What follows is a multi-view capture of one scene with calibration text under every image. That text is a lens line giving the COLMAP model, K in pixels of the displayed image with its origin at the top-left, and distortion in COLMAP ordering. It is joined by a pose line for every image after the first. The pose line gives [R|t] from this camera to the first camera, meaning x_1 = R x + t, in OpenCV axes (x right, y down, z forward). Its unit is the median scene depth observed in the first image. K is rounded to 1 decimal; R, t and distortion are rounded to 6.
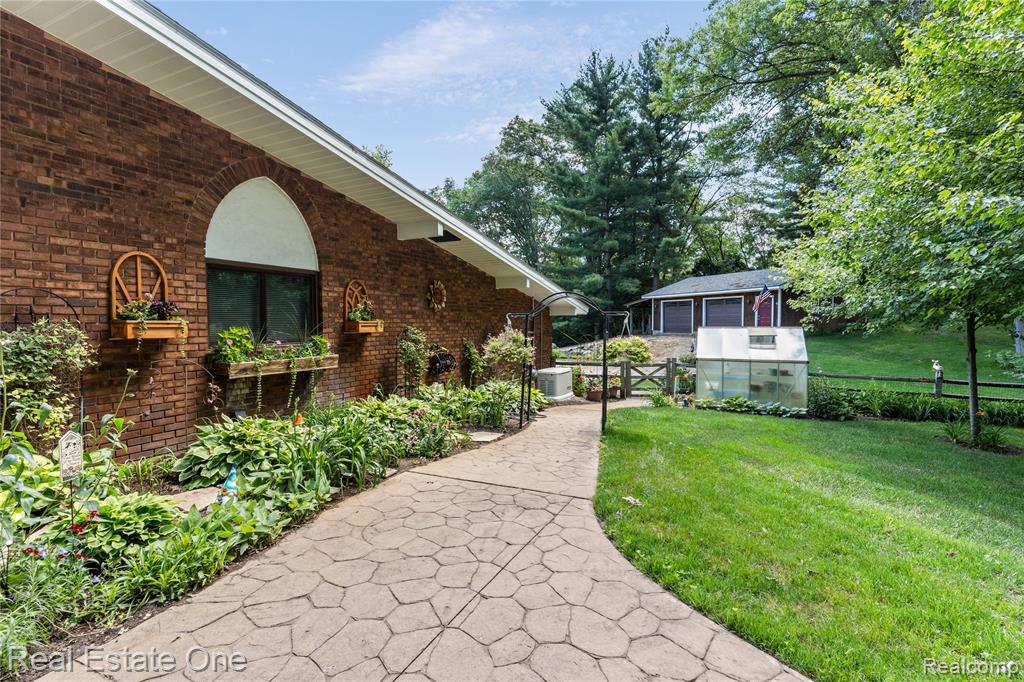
lens RADIAL K [[473.7, 0, 511.2], [0, 473.7, 342.8], [0, 0, 1]] dist [0.001822, 0.000269]
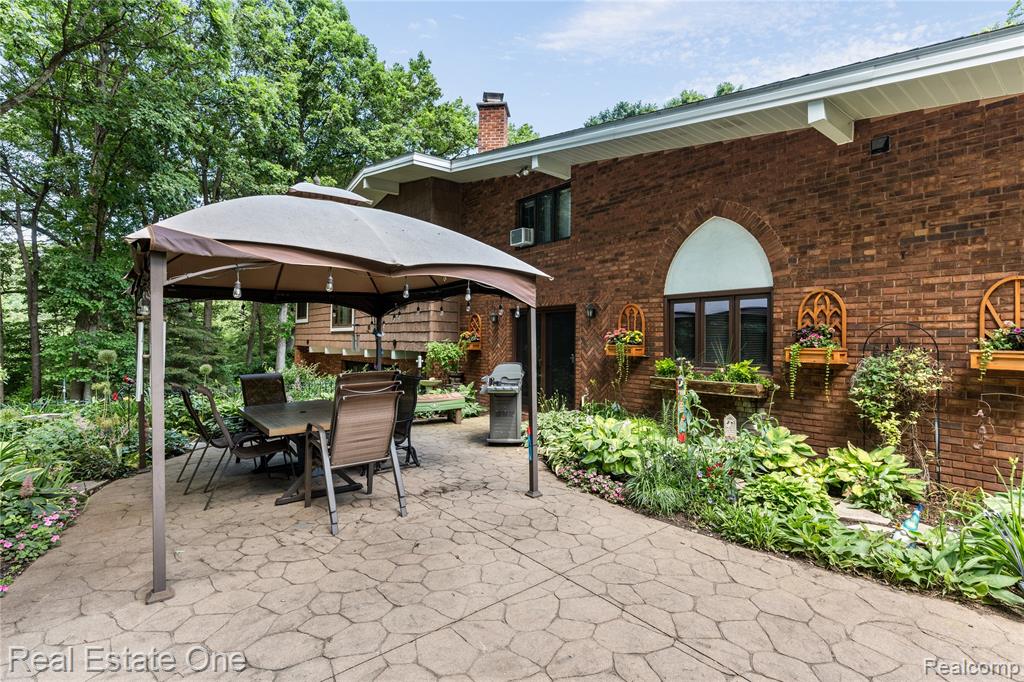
lens RADIAL K [[473.7, 0, 511.3], [0, 473.7, 338.8], [0, 0, 1]] dist [0.001822, 0.000269]
pose [[-0.432366, -0.007688, -0.901665, 0.520476], [-0.050414, 0.998606, 0.015660, -0.038456], [0.900288, 0.052227, -0.432151, 0.575158]]
